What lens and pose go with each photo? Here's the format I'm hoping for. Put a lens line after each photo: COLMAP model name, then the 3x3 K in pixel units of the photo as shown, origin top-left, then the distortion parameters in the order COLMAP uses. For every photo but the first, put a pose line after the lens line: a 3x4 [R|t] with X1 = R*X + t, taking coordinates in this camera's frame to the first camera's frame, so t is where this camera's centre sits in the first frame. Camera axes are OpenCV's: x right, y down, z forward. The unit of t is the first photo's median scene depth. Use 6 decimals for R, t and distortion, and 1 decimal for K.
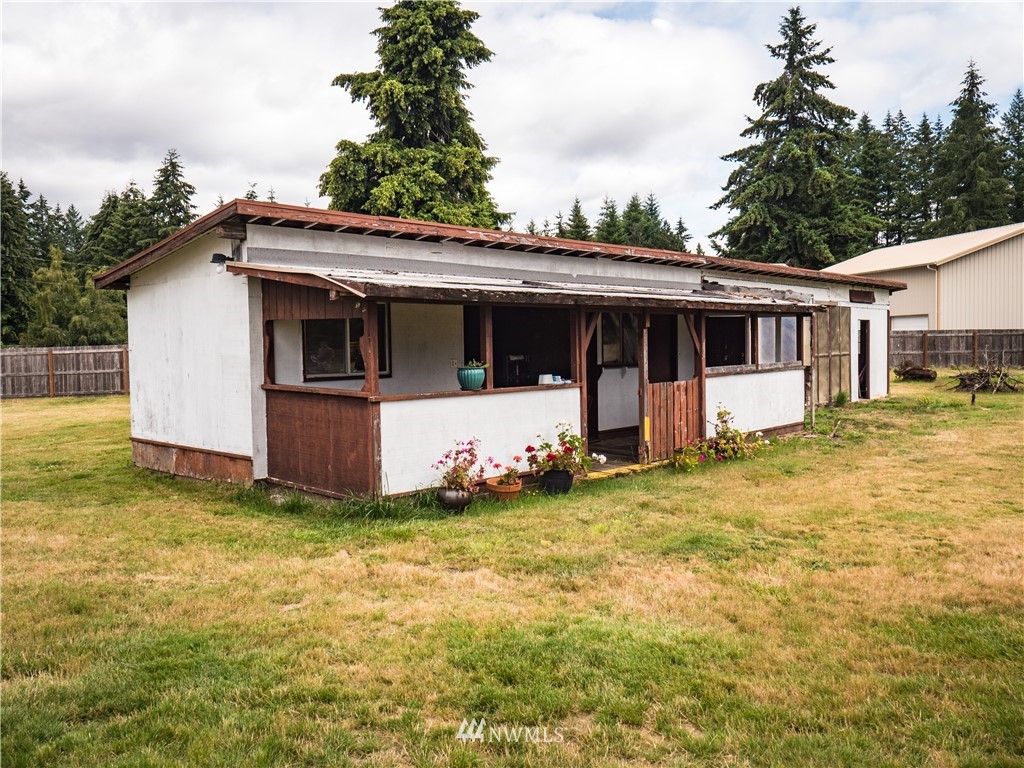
lens RADIAL K [[851.1, 0, 512.0], [0, 851.1, 384.0], [0, 0, 1]] dist [-0.014235, -0.017263]
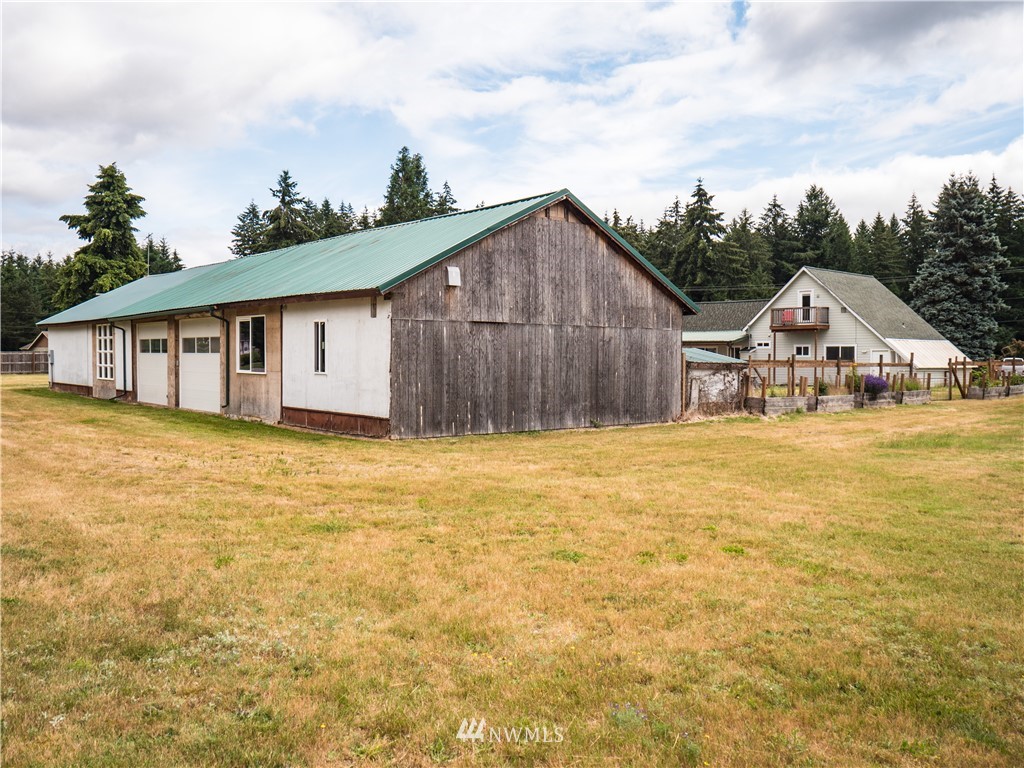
lens RADIAL K [[851.1, 0, 512.0], [0, 851.1, 384.0], [0, 0, 1]] dist [-0.014235, -0.017263]
pose [[0.823490, 0.008127, 0.567272, -0.448882], [0.004338, 0.999778, -0.020620, 0.065926], [-0.567314, 0.019442, 0.823272, -1.157808]]
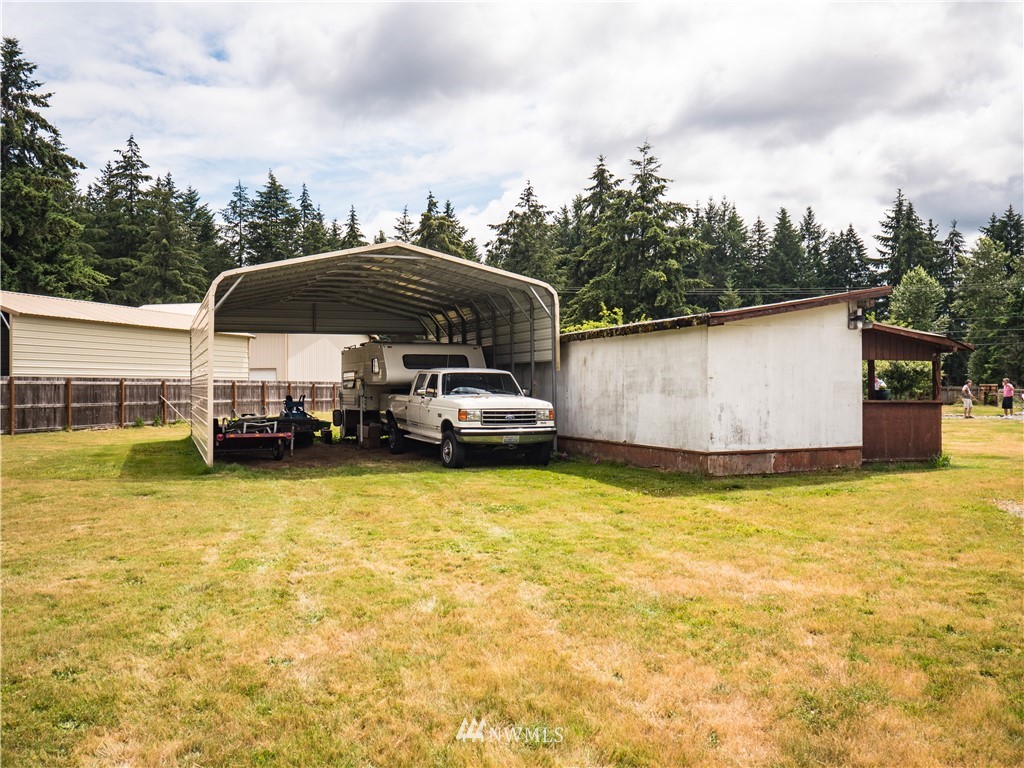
lens RADIAL K [[851.1, 0, 512.0], [0, 851.1, 384.0], [0, 0, 1]] dist [-0.014235, -0.017263]
pose [[0.400772, 0.020576, 0.915947, -0.463002], [0.043385, 0.998200, -0.041407, 0.002011], [-0.915150, 0.056333, 0.399158, 0.223666]]
